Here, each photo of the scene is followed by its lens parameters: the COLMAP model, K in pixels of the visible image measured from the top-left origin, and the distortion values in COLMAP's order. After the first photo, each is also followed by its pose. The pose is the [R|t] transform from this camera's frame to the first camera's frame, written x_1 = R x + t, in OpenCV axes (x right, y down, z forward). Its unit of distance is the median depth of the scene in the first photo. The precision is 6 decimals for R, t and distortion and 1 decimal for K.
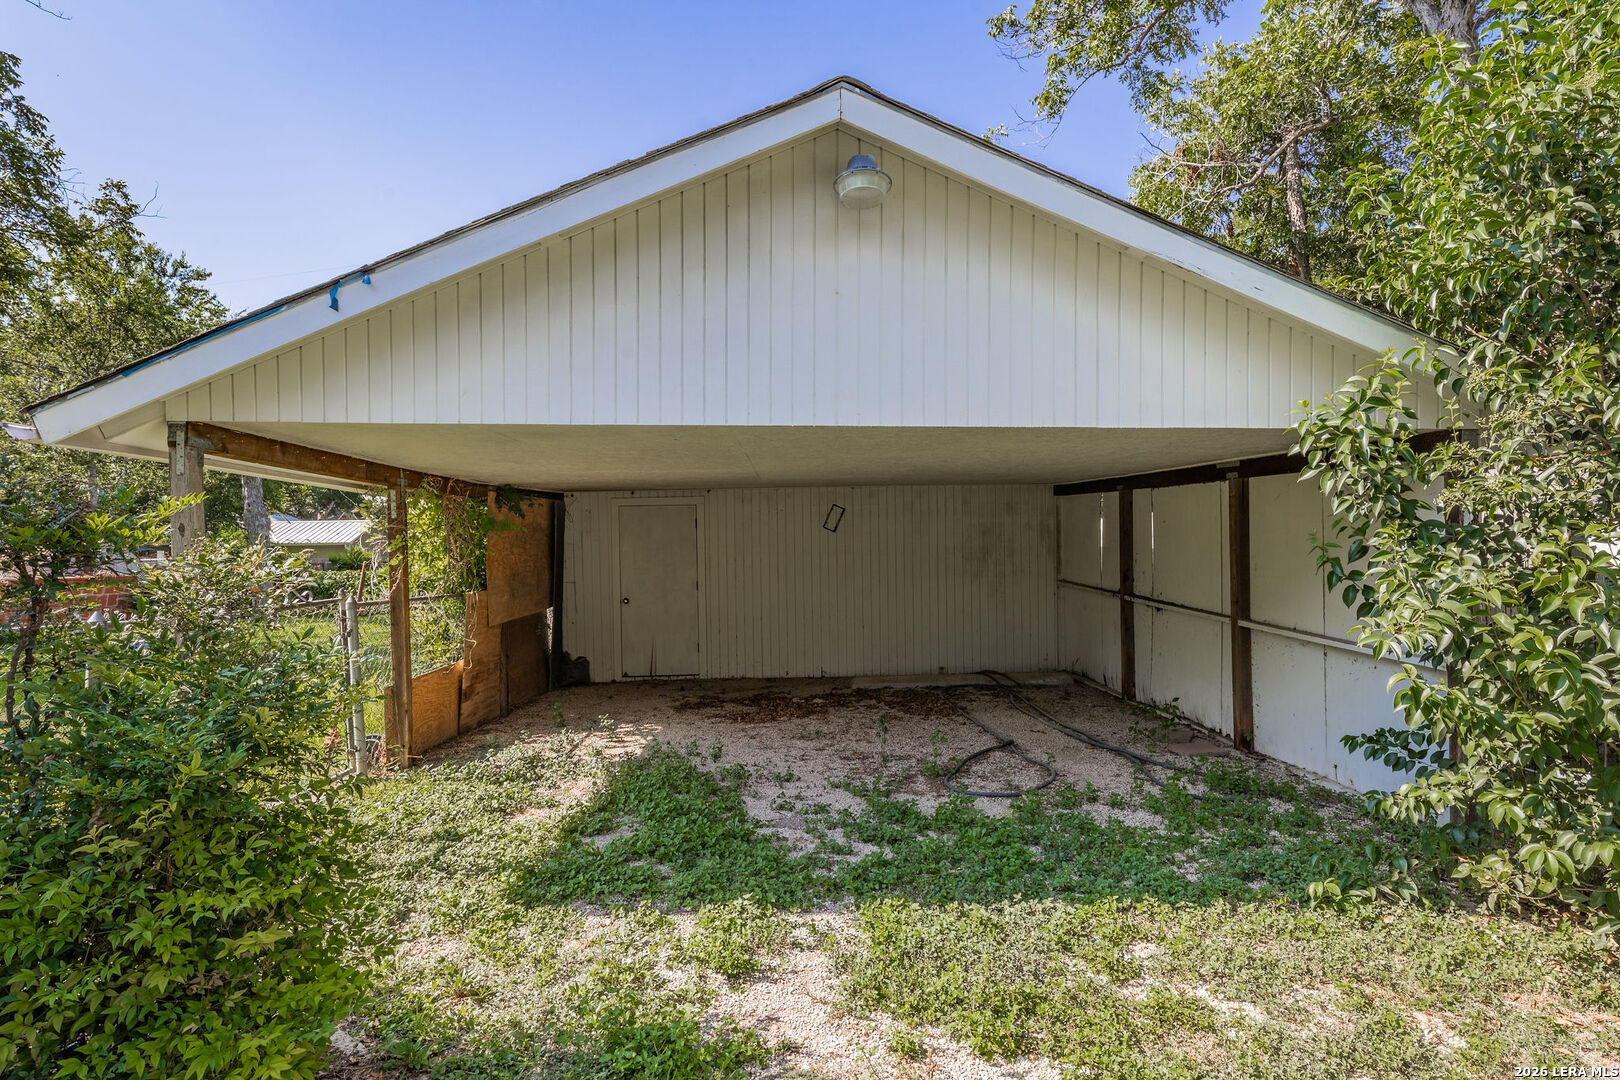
lens RADIAL K [[830.6, 0, 810.0], [0, 830.6, 540.0], [0, 0, 1]] dist [-0.005972, -0.000239]
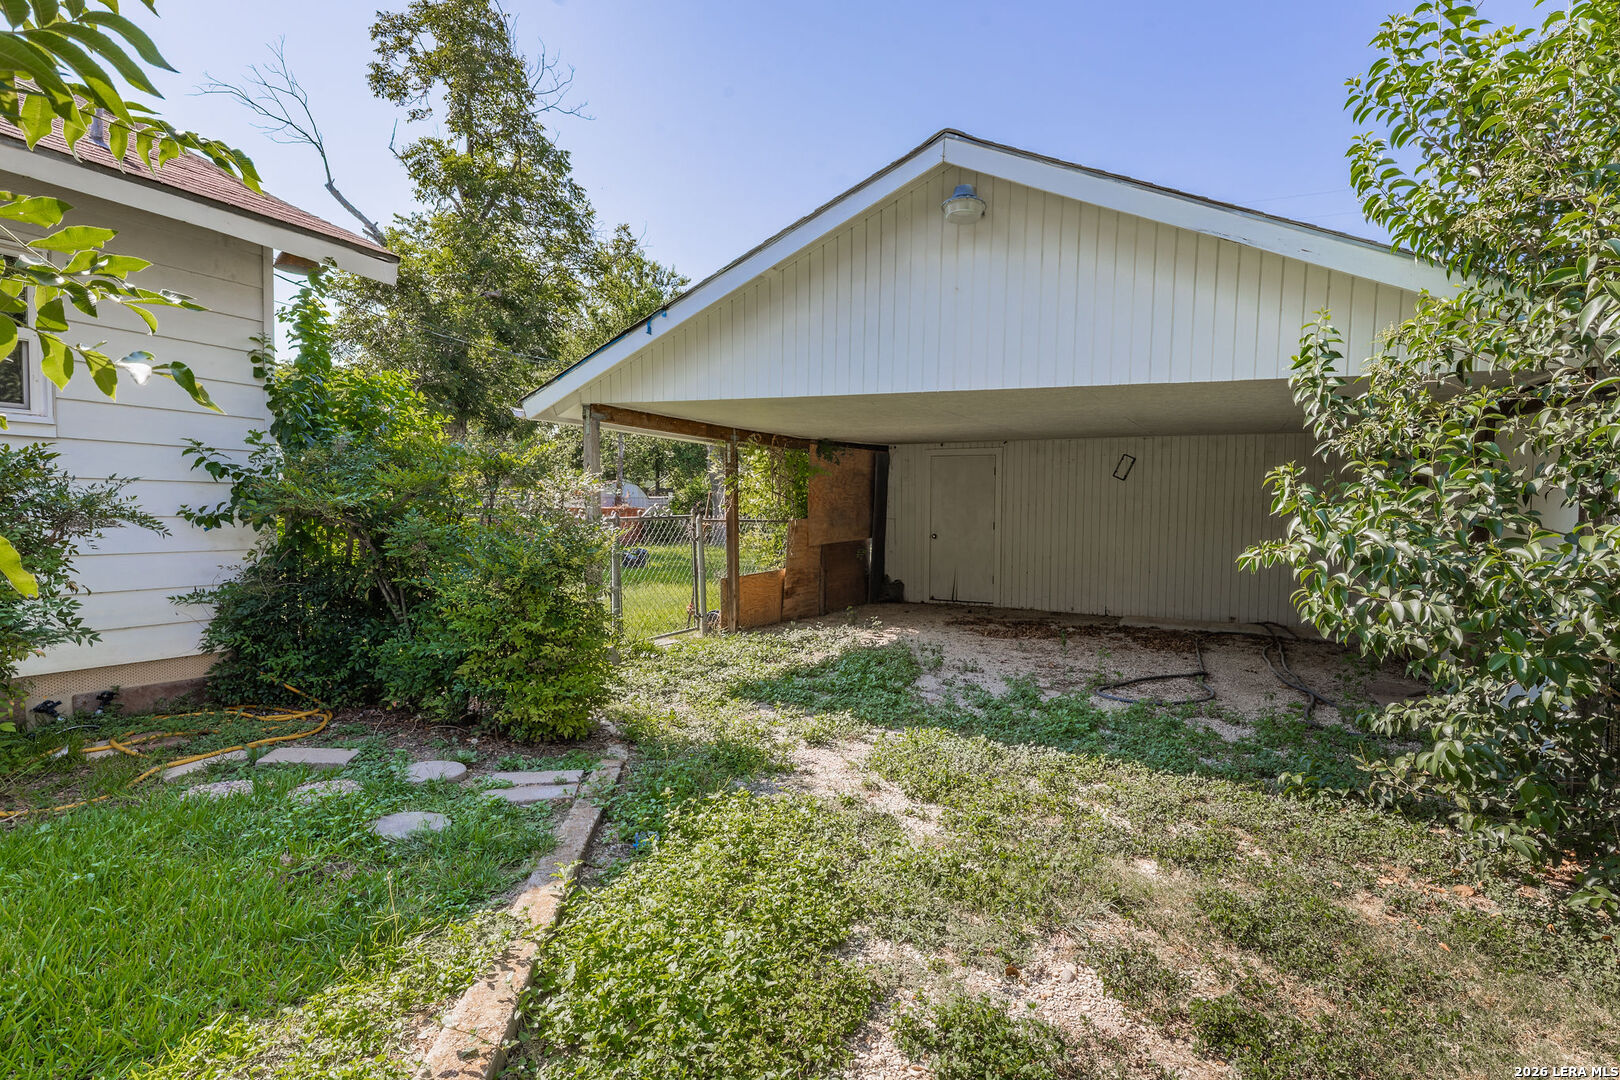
lens RADIAL K [[830.6, 0, 810.0], [0, 830.6, 540.0], [0, 0, 1]] dist [-0.005972, -0.000239]
pose [[0.866810, 0.048668, -0.496259, 0.227453], [-0.021424, 0.997941, 0.060448, 0.011689], [0.498179, -0.041765, 0.866068, -0.125082]]
